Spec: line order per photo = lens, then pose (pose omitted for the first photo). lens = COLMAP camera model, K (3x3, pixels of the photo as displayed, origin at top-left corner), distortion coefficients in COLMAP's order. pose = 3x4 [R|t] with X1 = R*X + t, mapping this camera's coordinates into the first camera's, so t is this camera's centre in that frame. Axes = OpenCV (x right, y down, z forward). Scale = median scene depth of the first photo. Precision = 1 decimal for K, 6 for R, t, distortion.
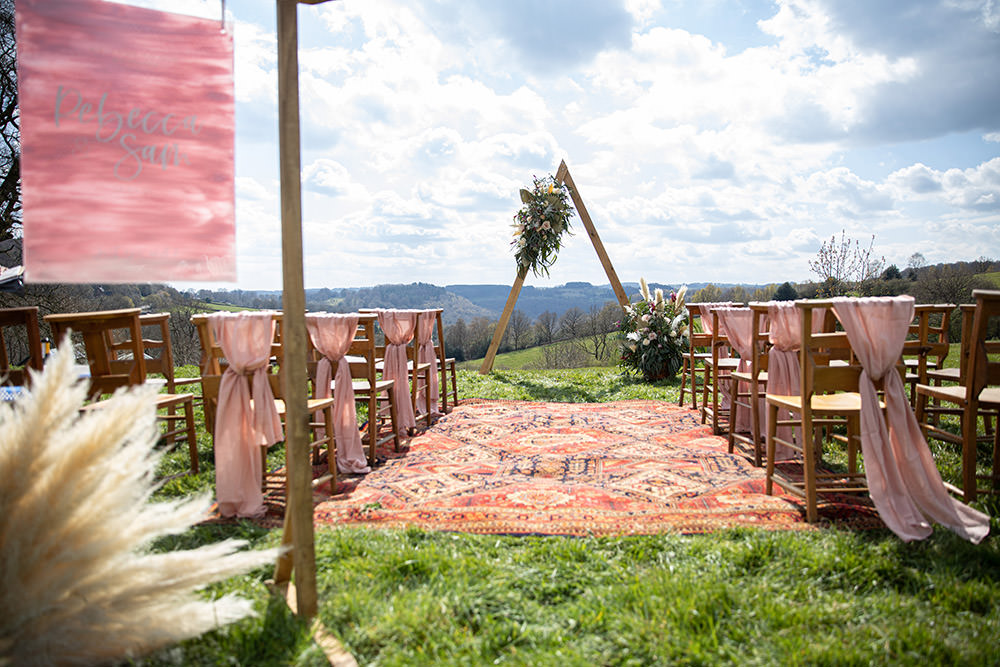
lens RADIAL K [[714.1, 0, 504.7], [0, 714.1, 341.6], [0, 0, 1]] dist [-0.049430, 0.001787]
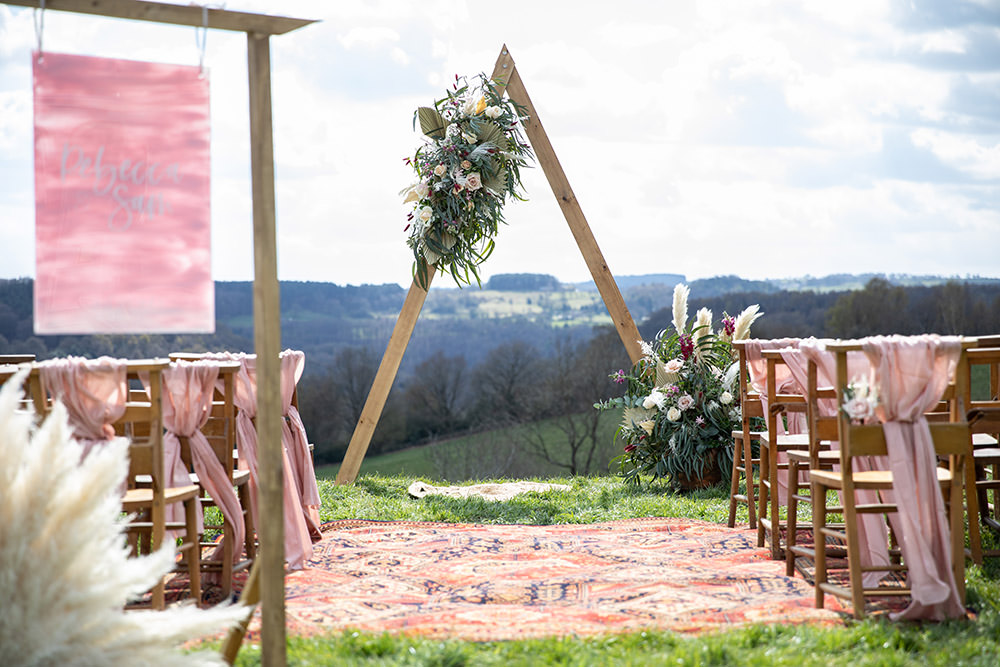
lens RADIAL K [[2006.5, 0, 499.3], [0, 2006.5, 332.9], [0, 0, 1]] dist [-0.030325, 0.000000]
pose [[0.995850, -0.004230, 0.090914, -0.110267], [0.008934, 0.998638, -0.051396, 0.030544], [-0.090573, 0.051995, 0.994532, -0.834478]]
